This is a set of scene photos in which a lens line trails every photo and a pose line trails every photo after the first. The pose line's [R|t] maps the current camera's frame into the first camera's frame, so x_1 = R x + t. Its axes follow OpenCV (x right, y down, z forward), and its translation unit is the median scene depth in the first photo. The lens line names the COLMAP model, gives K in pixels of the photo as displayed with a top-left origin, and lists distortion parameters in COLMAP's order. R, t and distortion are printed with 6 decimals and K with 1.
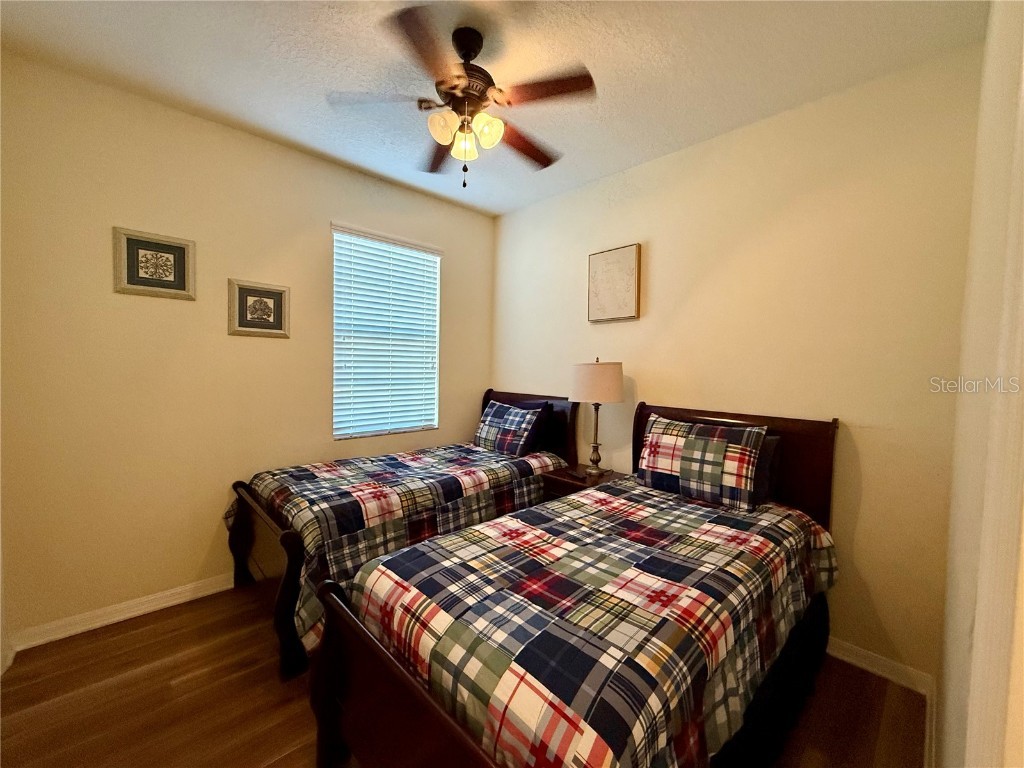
lens RADIAL K [[409.2, 0, 511.5], [0, 409.2, 382.9], [0, 0, 1]] dist [-0.002486, 0.001147]
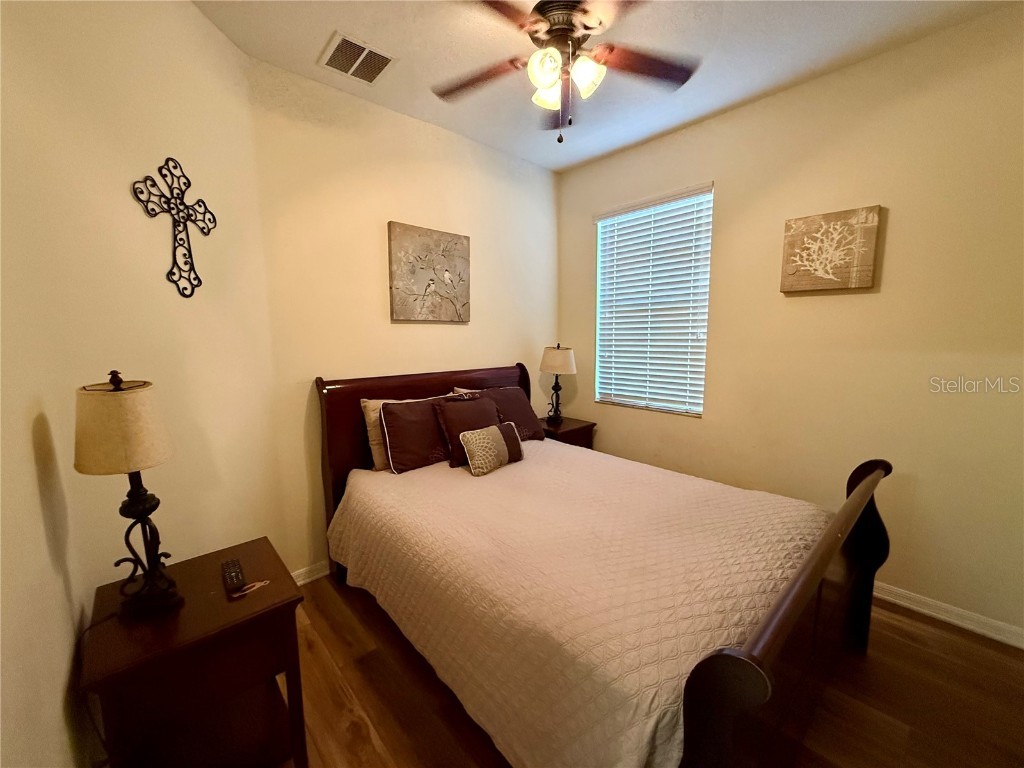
lens RADIAL K [[409.2, 0, 511.9], [0, 409.2, 385.6], [0, 0, 1]] dist [-0.002486, 0.001147]
pose [[-0.026523, 0.105029, -0.994115, 0.775015], [-0.029767, 0.993941, 0.105805, -0.010480], [0.999205, 0.032398, -0.023236, 0.755915]]
